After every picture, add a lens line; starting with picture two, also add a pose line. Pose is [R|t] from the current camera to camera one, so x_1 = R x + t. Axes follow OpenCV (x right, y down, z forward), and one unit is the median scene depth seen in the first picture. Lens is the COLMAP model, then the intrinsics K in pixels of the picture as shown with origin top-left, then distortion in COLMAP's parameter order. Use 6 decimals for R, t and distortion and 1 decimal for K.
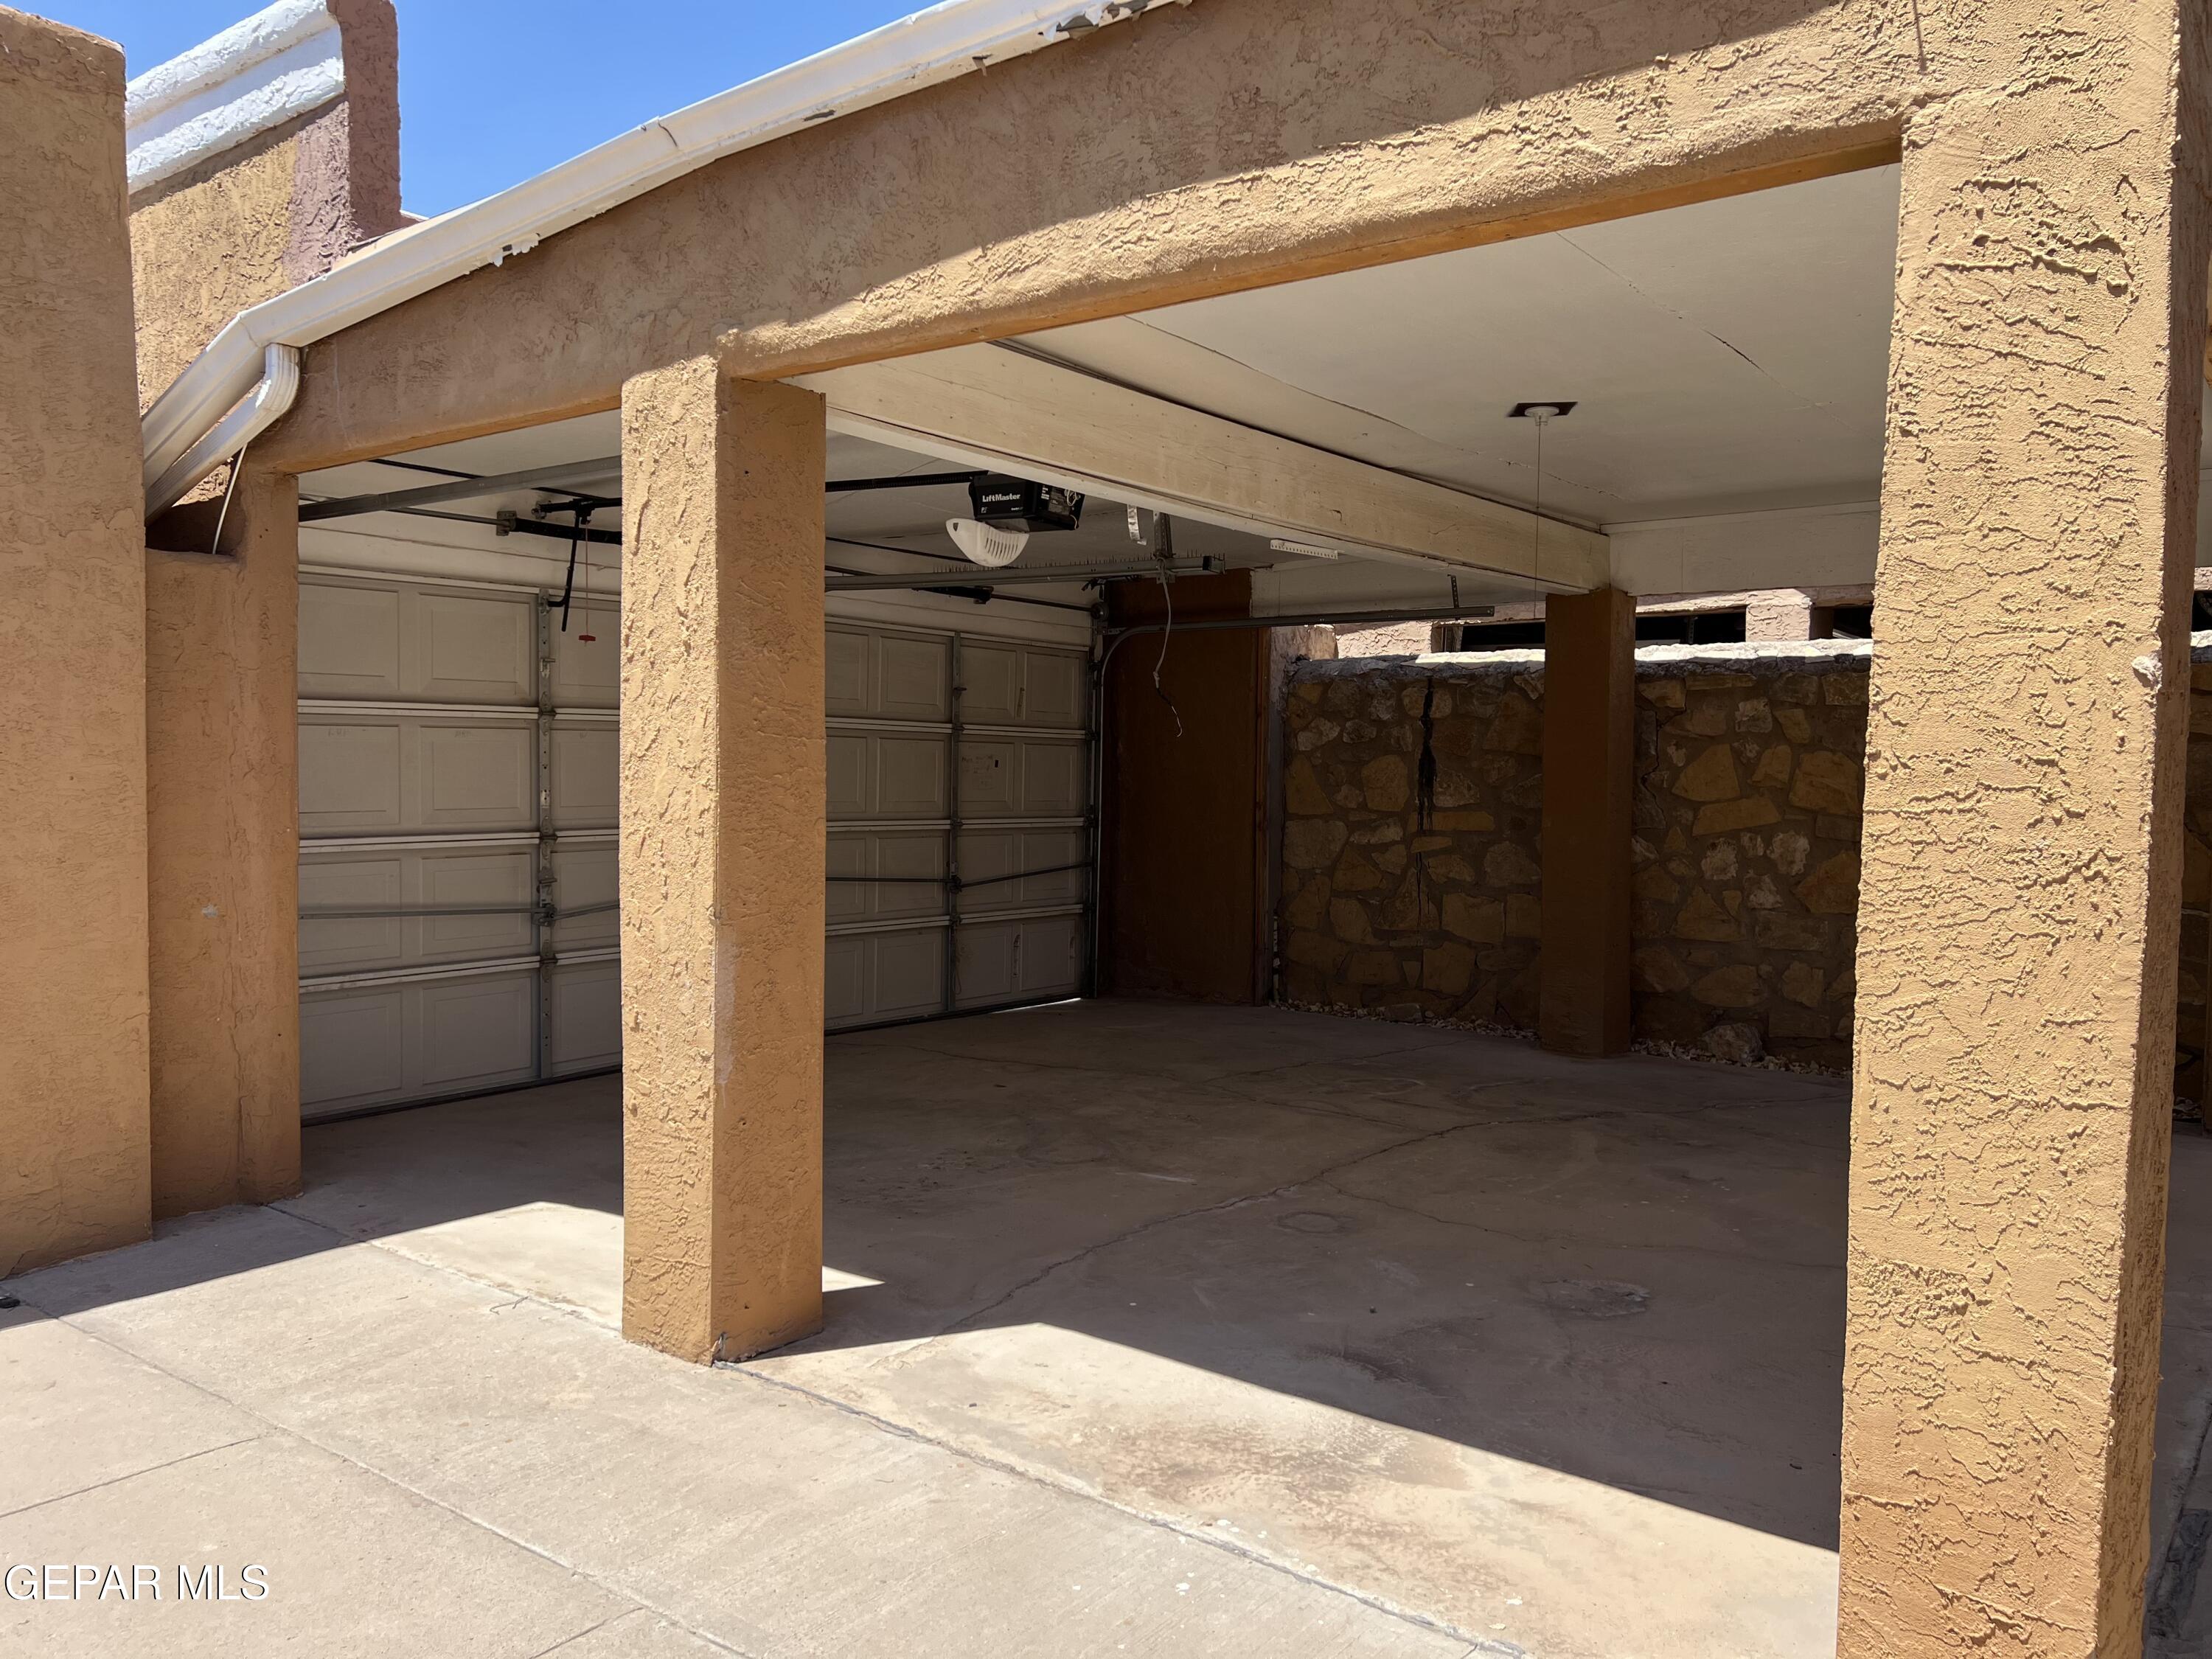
lens RADIAL K [[1658.7, 0, 1076.0], [0, 1658.7, 825.4], [0, 0, 1]] dist [0.058183, -0.070790]
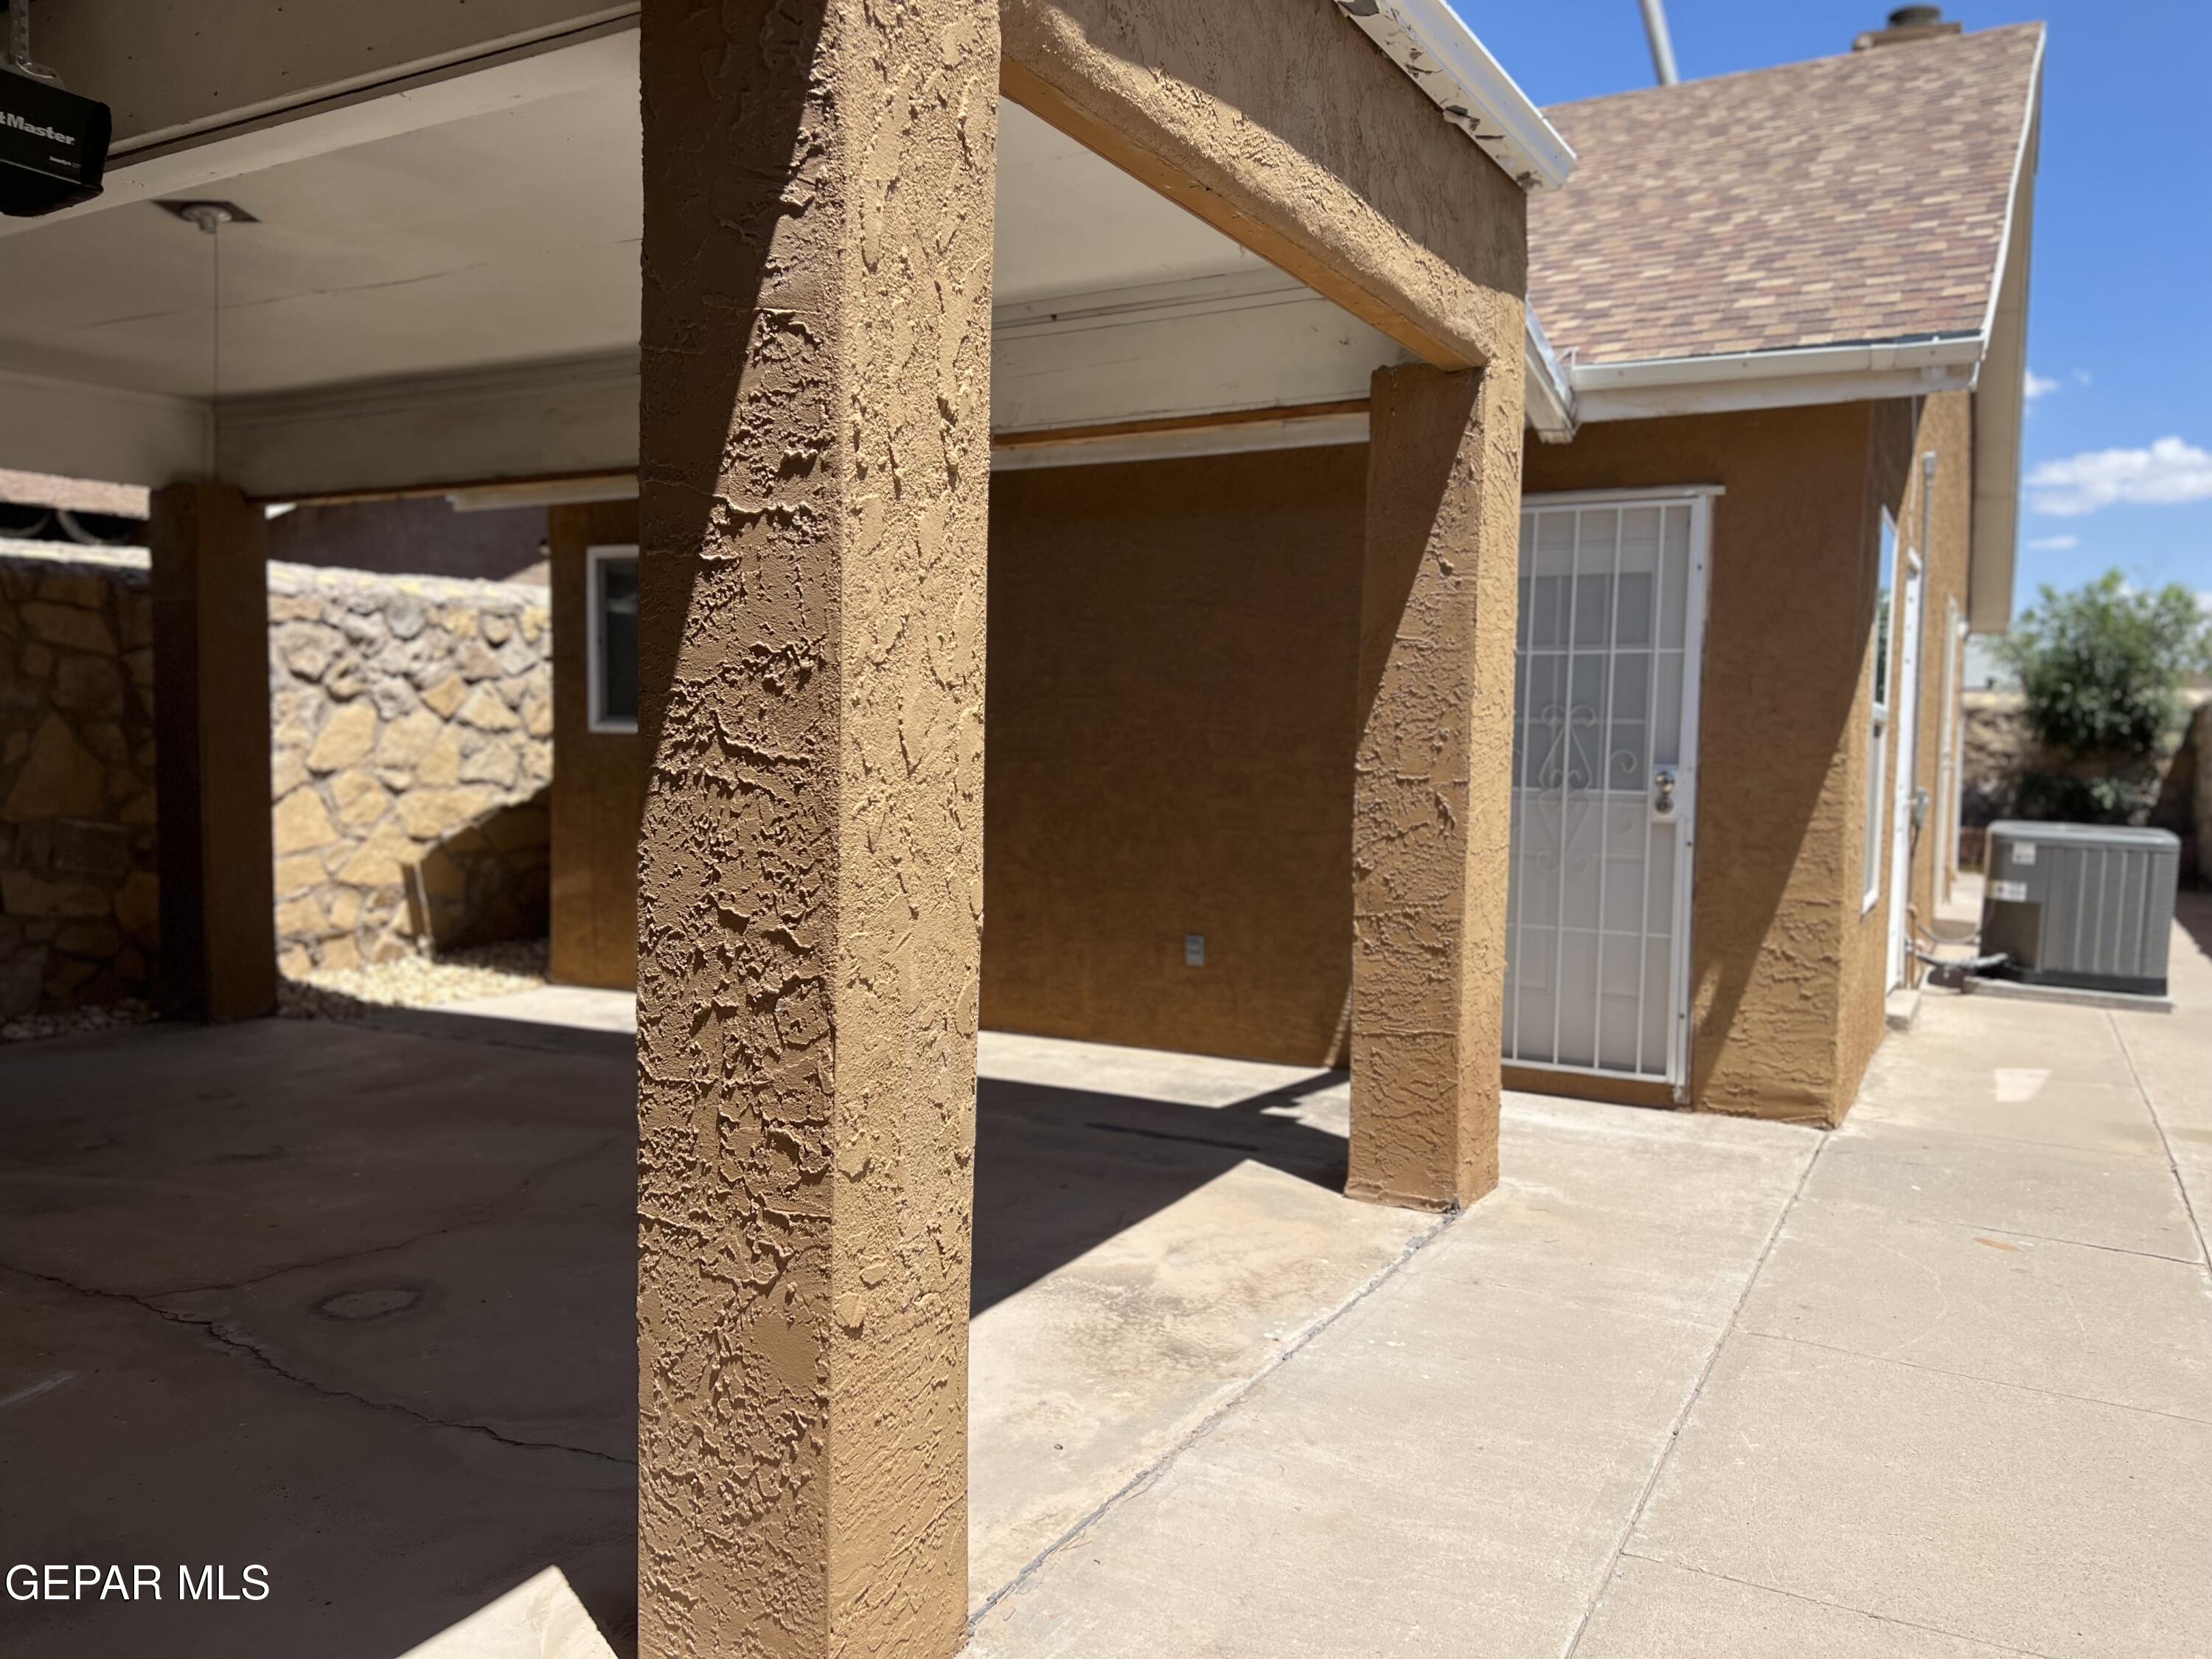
lens RADIAL K [[1658.7, 0, 1113.7], [0, 1658.7, 844.3], [0, 0, 1]] dist [0.058183, -0.070790]
pose [[-0.164560, -0.089406, 0.982307, -0.475726], [0.027328, 0.995088, 0.095147, -0.018911], [-0.985988, 0.042501, -0.161308, 0.601837]]
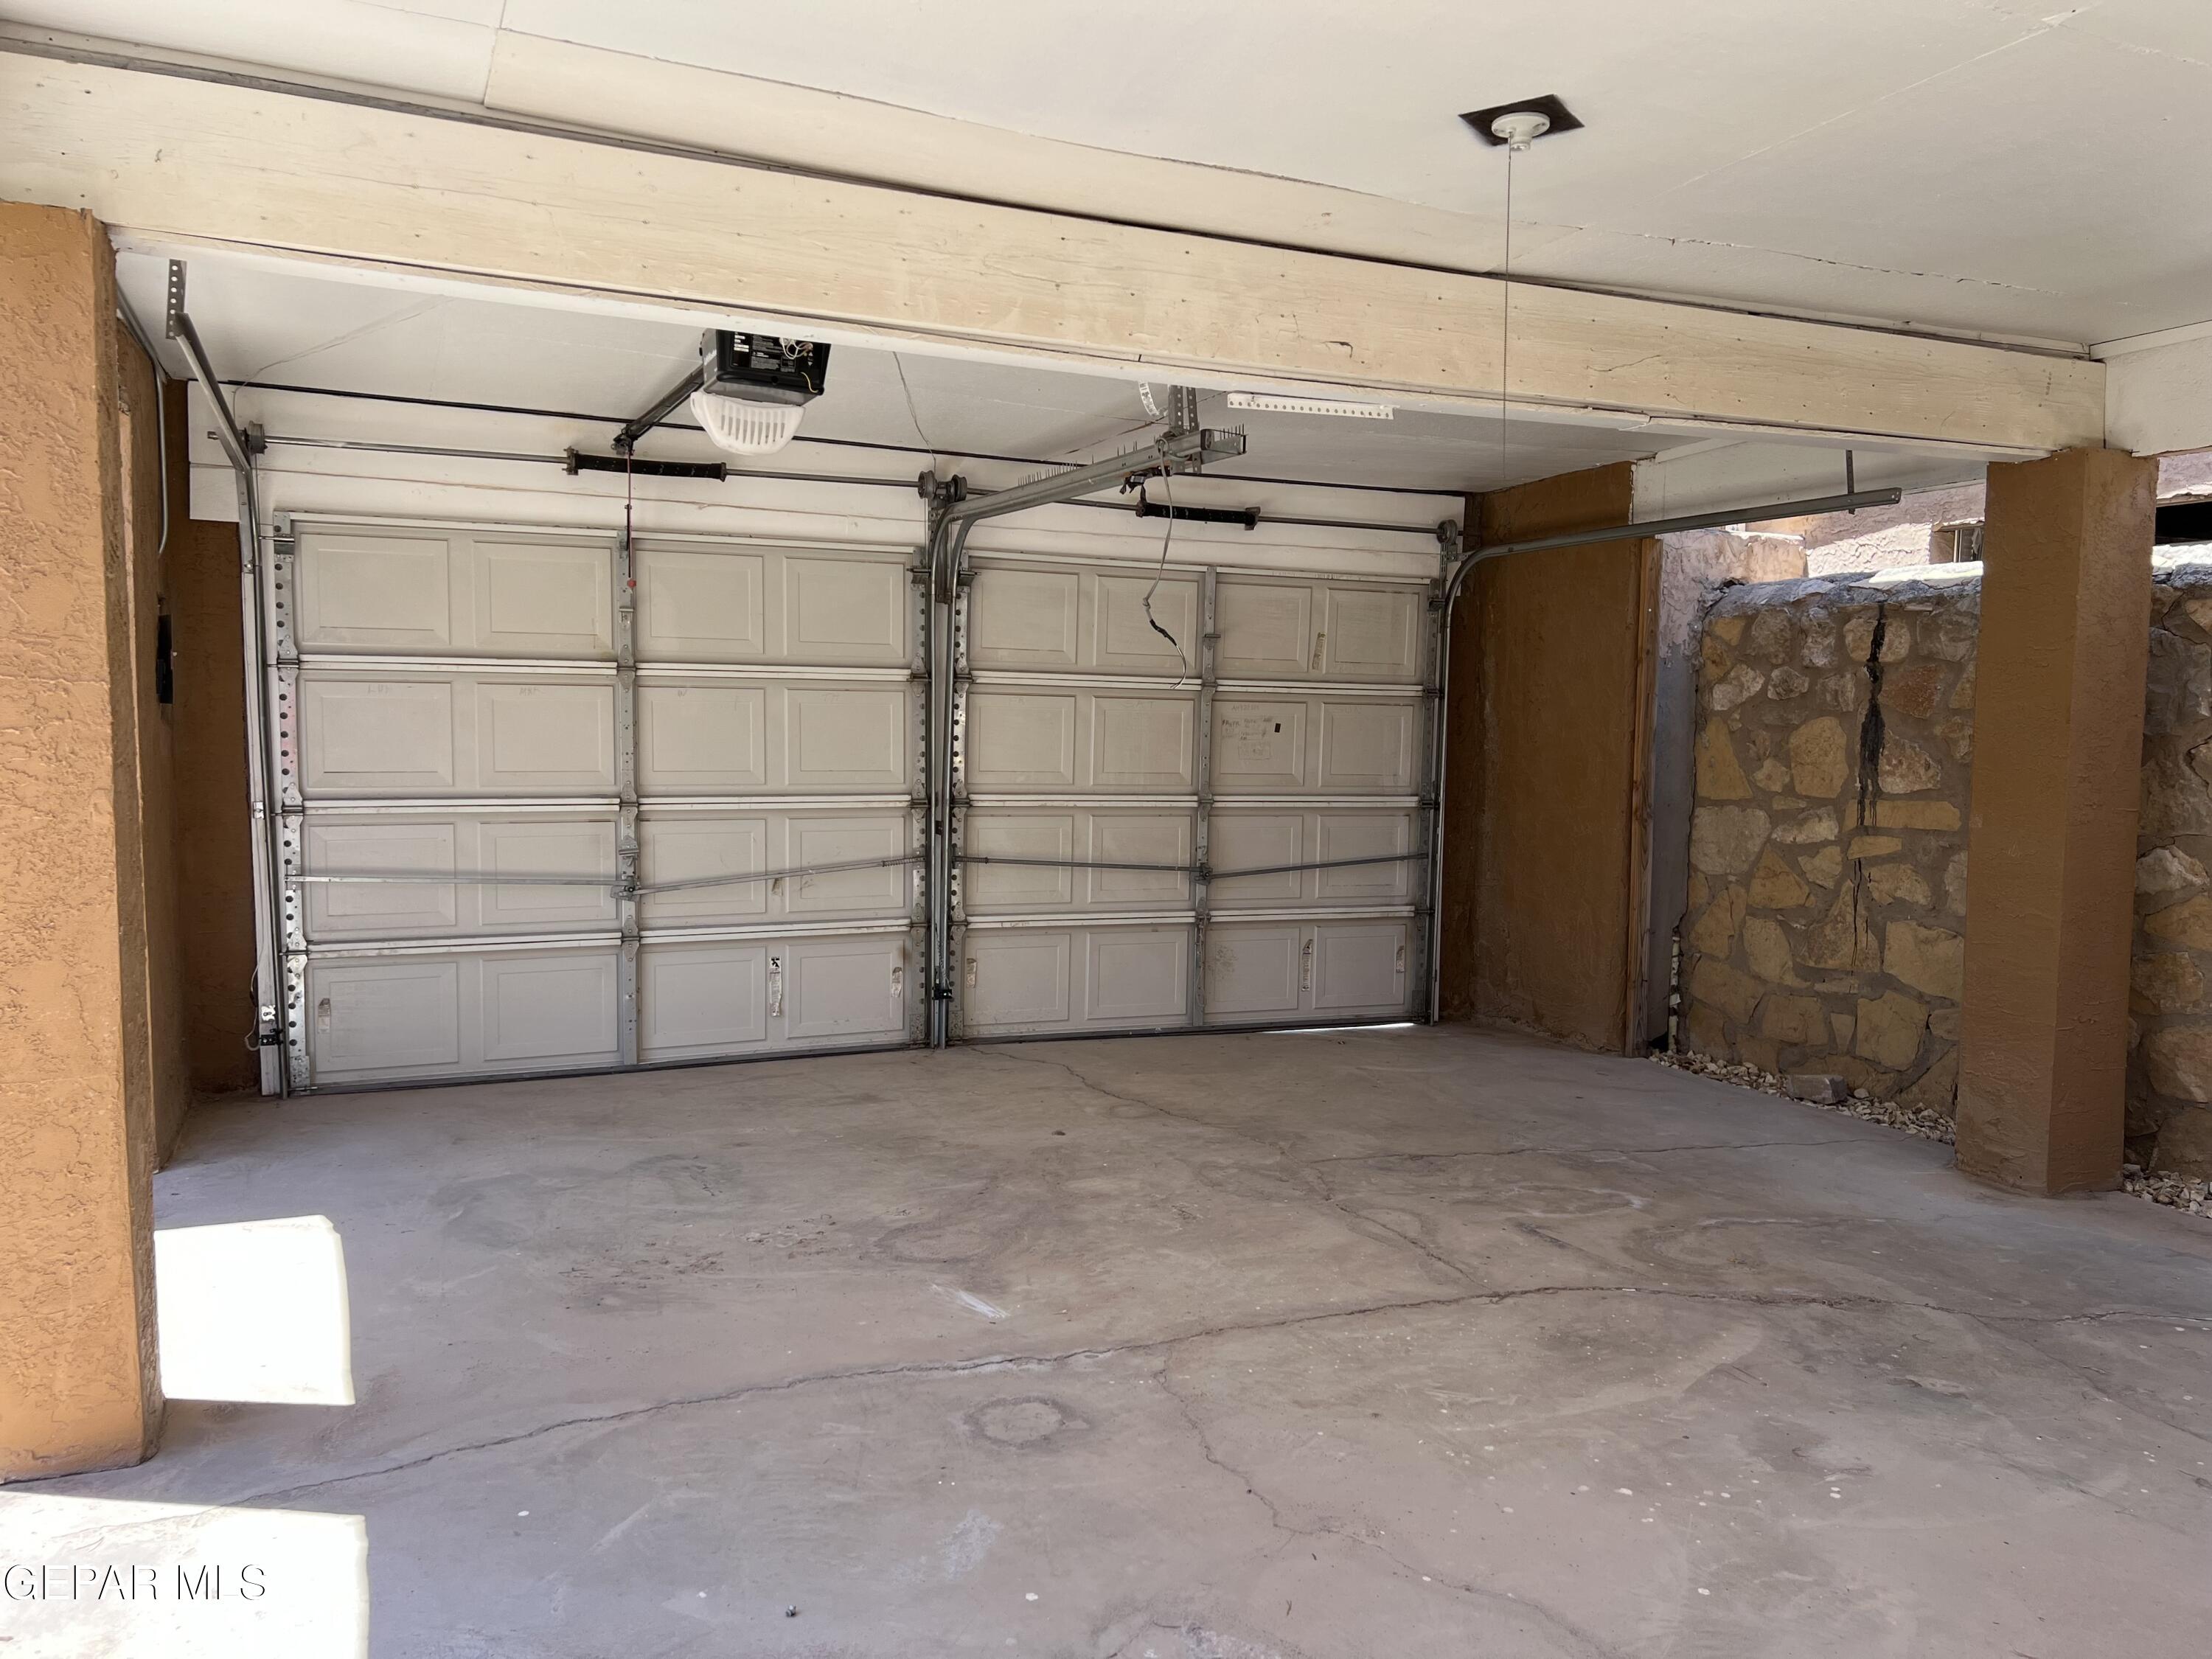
lens RADIAL K [[1658.7, 0, 1087.6], [0, 1658.7, 841.9], [0, 0, 1]] dist [0.058183, -0.070790]
pose [[0.878270, 0.036554, -0.476766, 0.360477], [-0.022807, 0.999141, 0.034590, -0.010242], [0.477621, -0.019506, 0.878349, 0.335441]]
